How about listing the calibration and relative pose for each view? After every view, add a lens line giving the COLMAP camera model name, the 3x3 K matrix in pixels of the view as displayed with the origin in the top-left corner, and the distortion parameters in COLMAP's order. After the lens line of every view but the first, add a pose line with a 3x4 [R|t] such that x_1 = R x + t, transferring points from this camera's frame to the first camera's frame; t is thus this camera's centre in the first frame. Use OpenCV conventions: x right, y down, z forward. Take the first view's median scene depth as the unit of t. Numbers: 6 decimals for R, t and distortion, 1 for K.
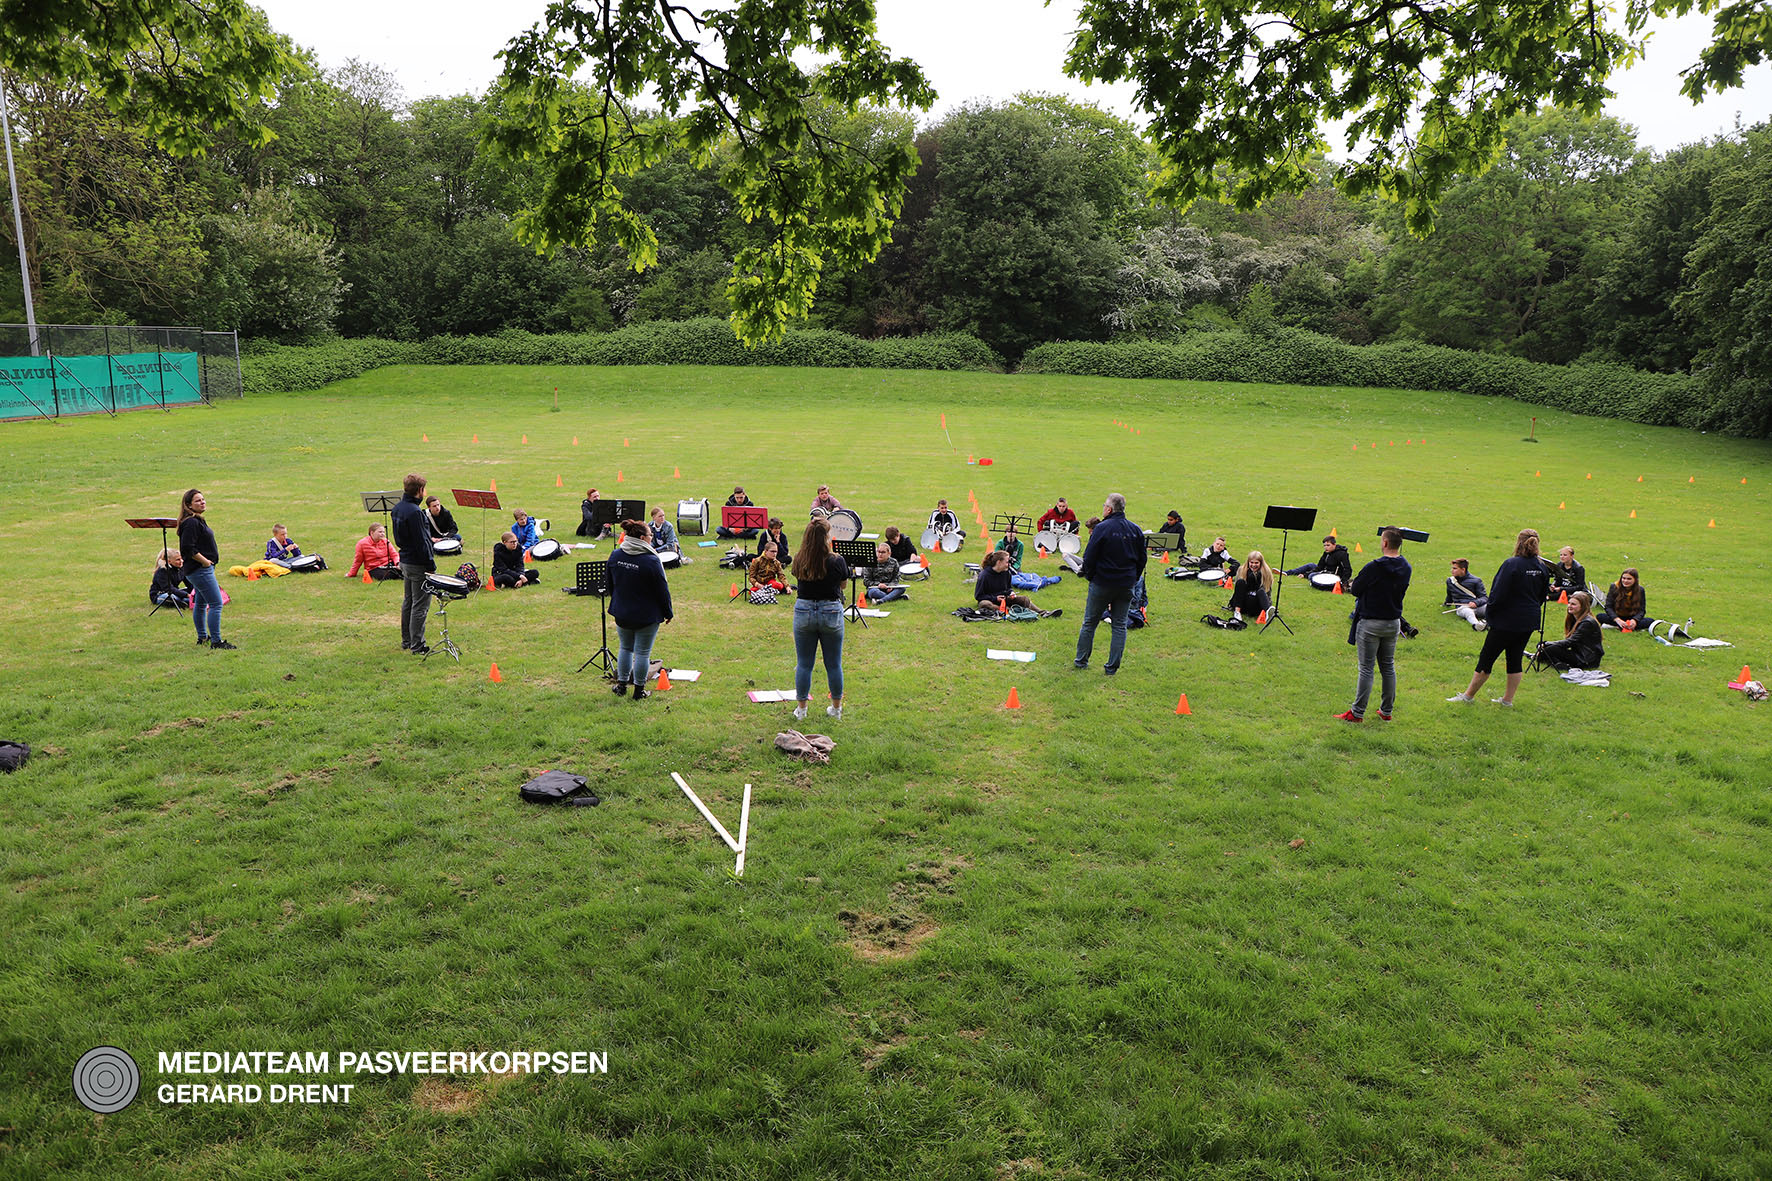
lens RADIAL K [[1216.8, 0, 886.0], [0, 1216.8, 590.5], [0, 0, 1]] dist [-0.114455, 0.105985]
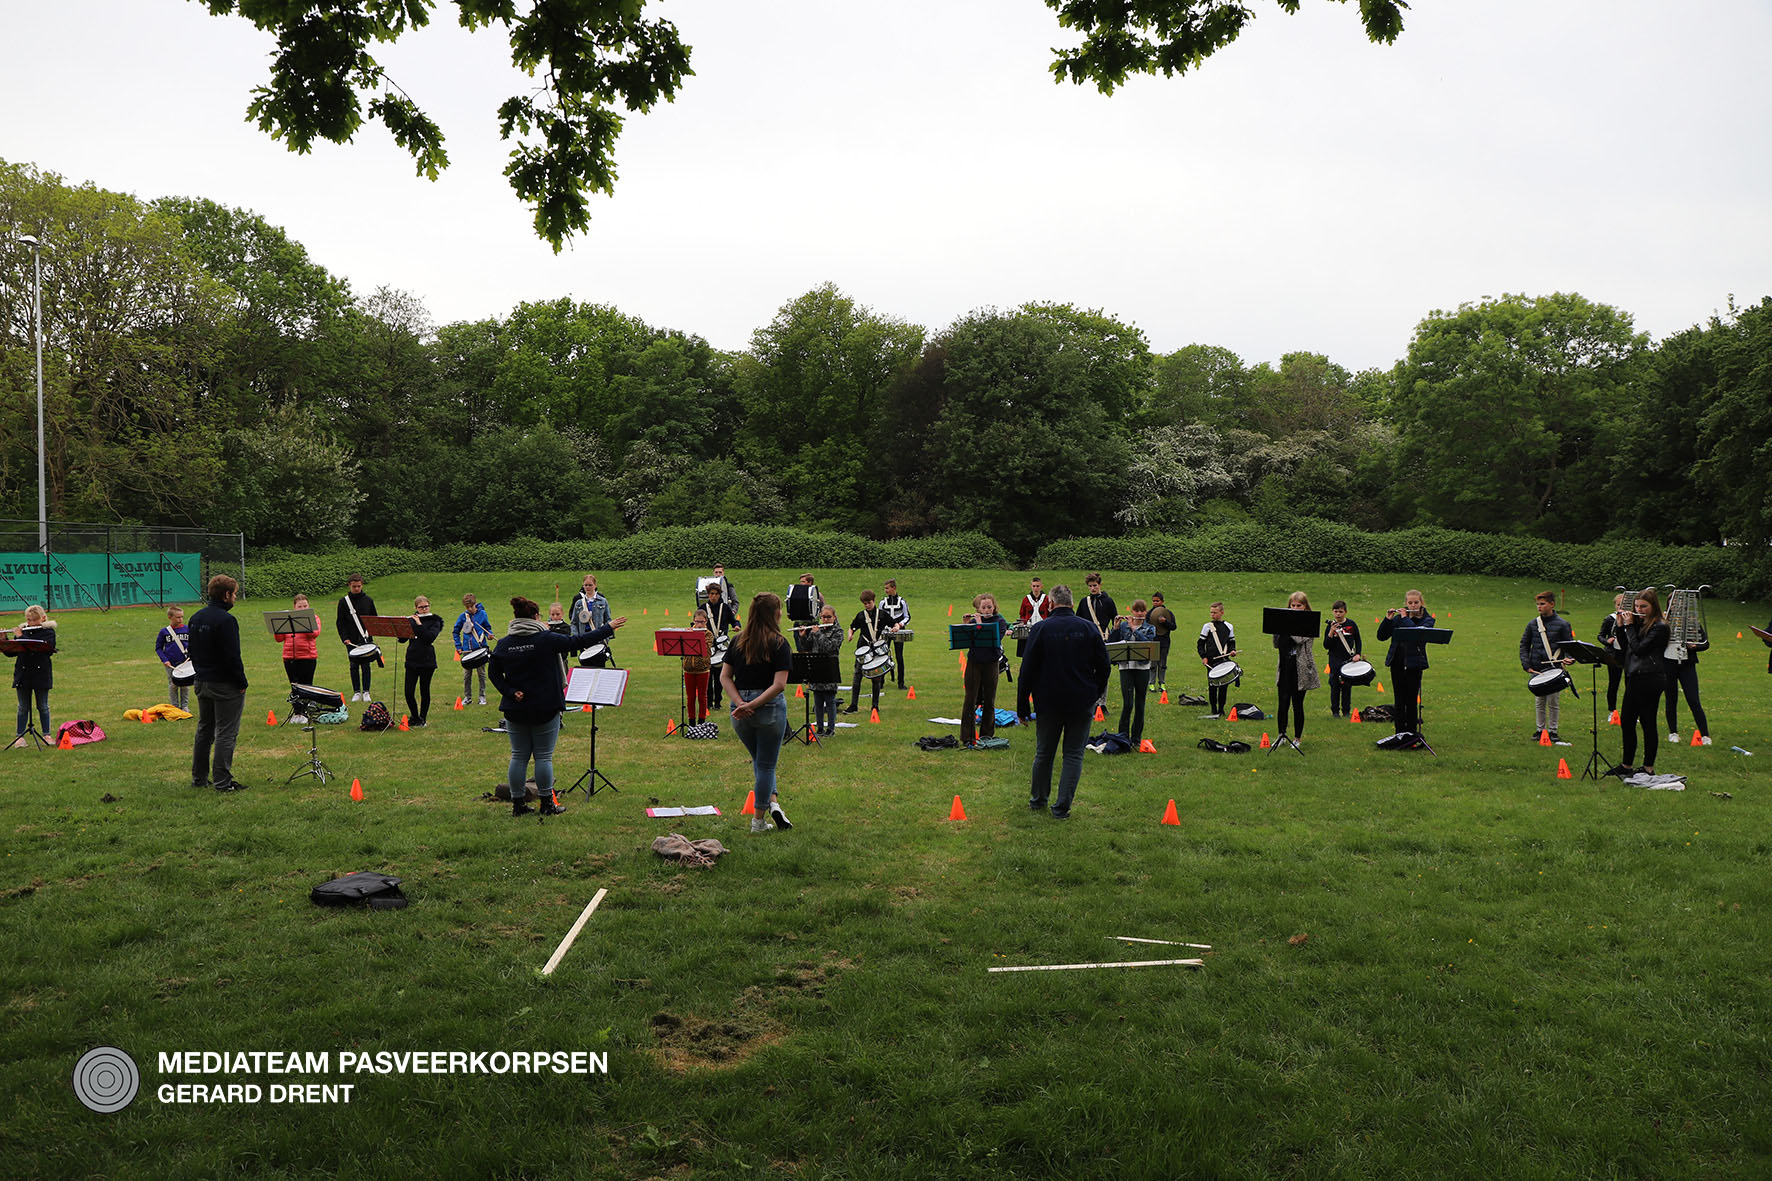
lens RADIAL K [[1216.8, 0, 886.0], [0, 1216.8, 590.5], [0, 0, 1]] dist [-0.114455, 0.105985]
pose [[0.999503, -0.021394, -0.023150, 0.013199], [0.016795, 0.982921, -0.183258, 0.016014], [0.026675, 0.182778, 0.982792, 0.026639]]
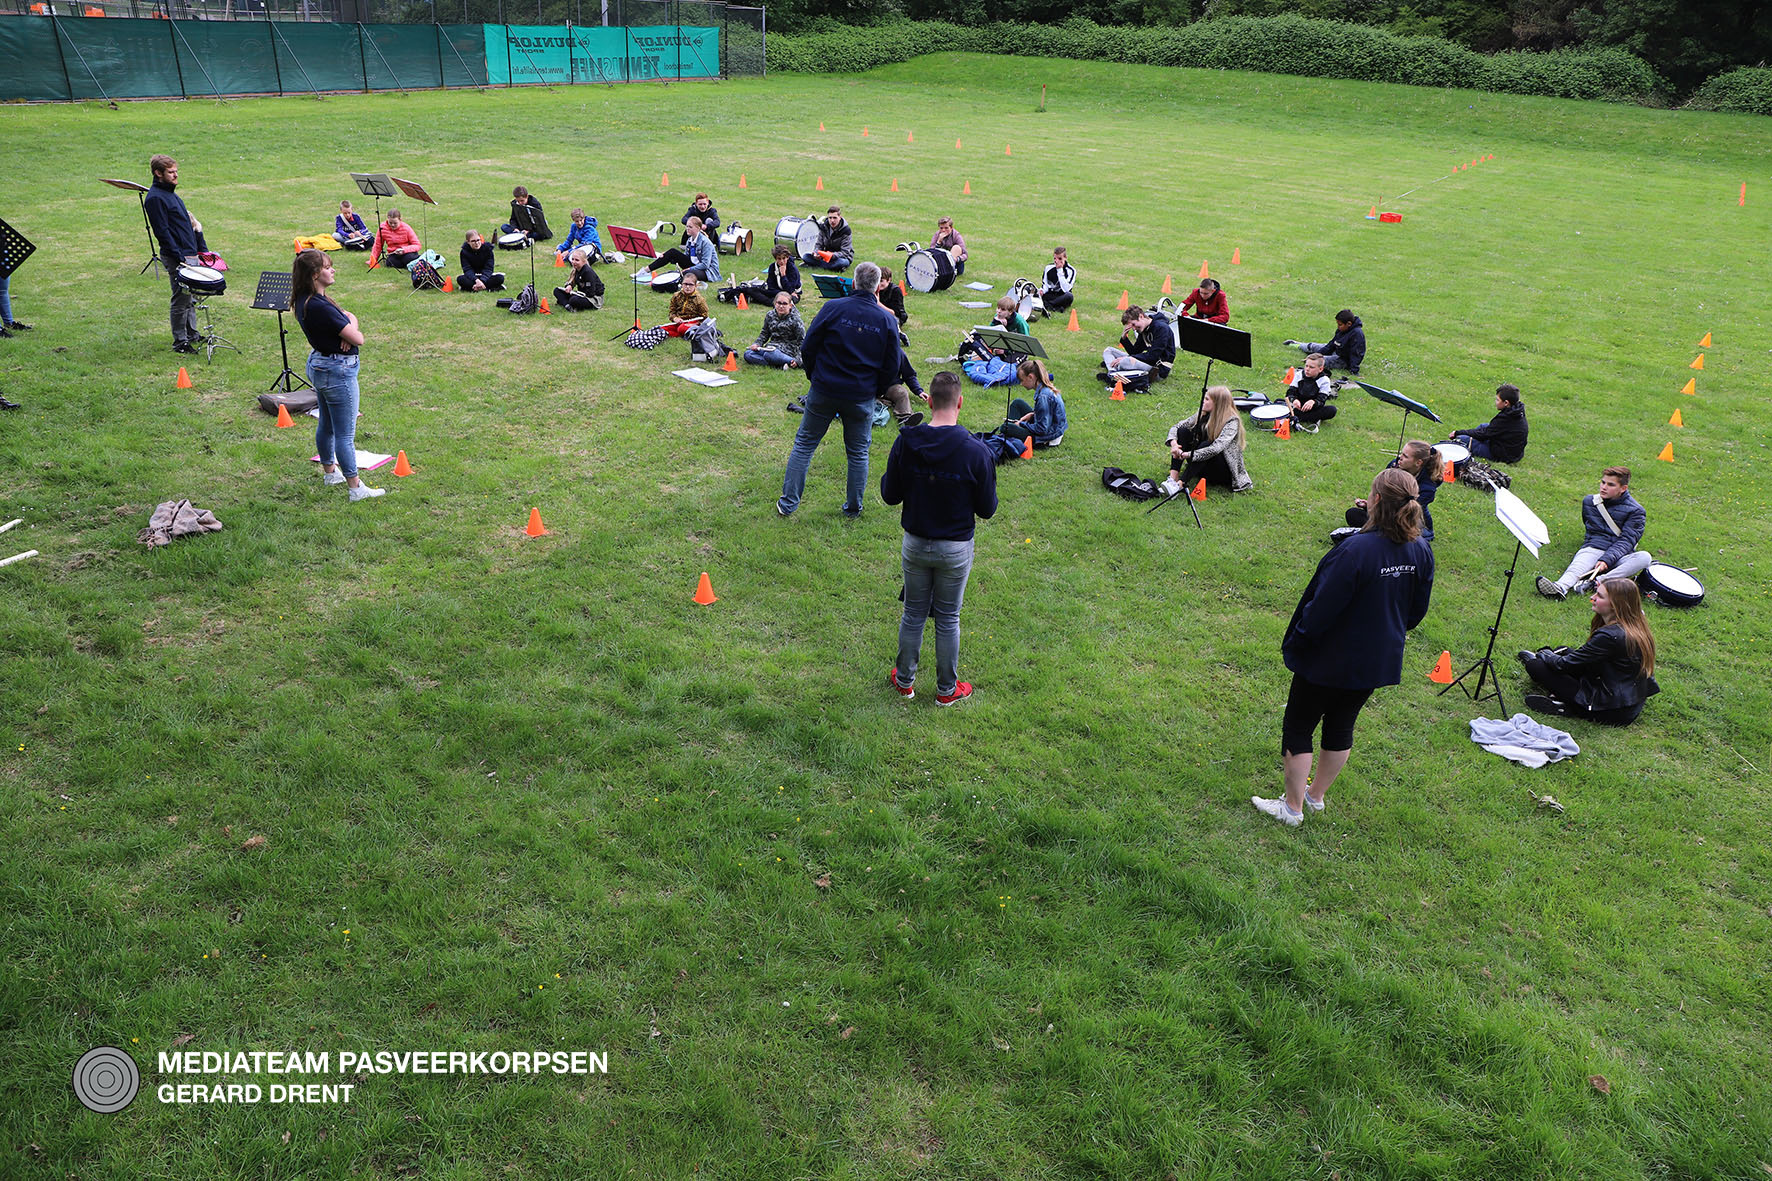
lens RADIAL K [[1213.7, 0, 886.0], [0, 1213.7, 590.5], [0, 0, 1]] dist [-0.097589, 0.075521]
pose [[0.848151, 0.250715, -0.466671, 0.105340], [-0.138557, 0.955241, 0.261374, -0.015863], [0.511313, -0.157024, 0.844927, 0.081182]]
